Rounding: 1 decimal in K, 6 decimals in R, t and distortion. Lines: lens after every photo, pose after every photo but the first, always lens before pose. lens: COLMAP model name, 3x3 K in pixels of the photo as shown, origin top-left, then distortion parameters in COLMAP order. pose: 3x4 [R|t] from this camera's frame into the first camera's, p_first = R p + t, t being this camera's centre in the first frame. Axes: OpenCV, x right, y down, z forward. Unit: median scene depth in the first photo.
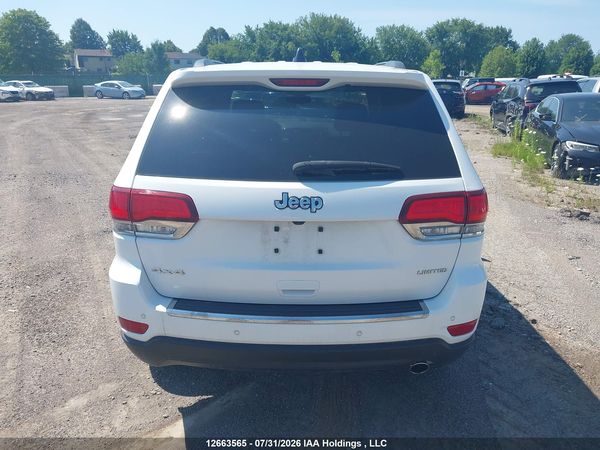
lens RADIAL K [[503.2, 0, 297.6], [0, 503.2, 207.7], [0, 0, 1]] dist [0.006756, -0.001042]
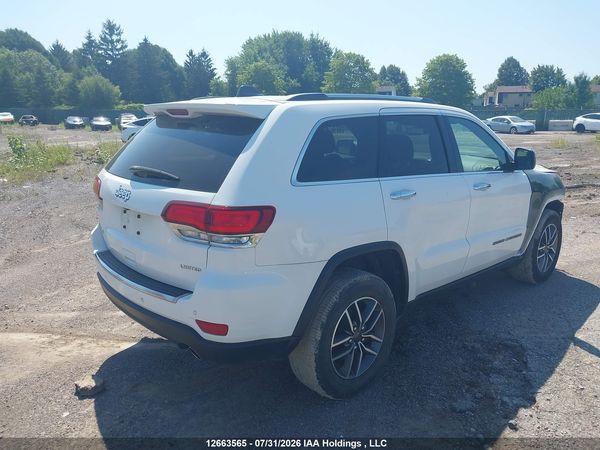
lens RADIAL K [[503.2, 0, 297.6], [0, 503.2, 207.7], [0, 0, 1]] dist [0.006756, -0.001042]
pose [[0.664095, 0.134419, -0.735466, 0.113448], [-0.184031, 0.982828, 0.013457, -0.006689], [0.724646, 0.126411, 0.677428, 0.031626]]
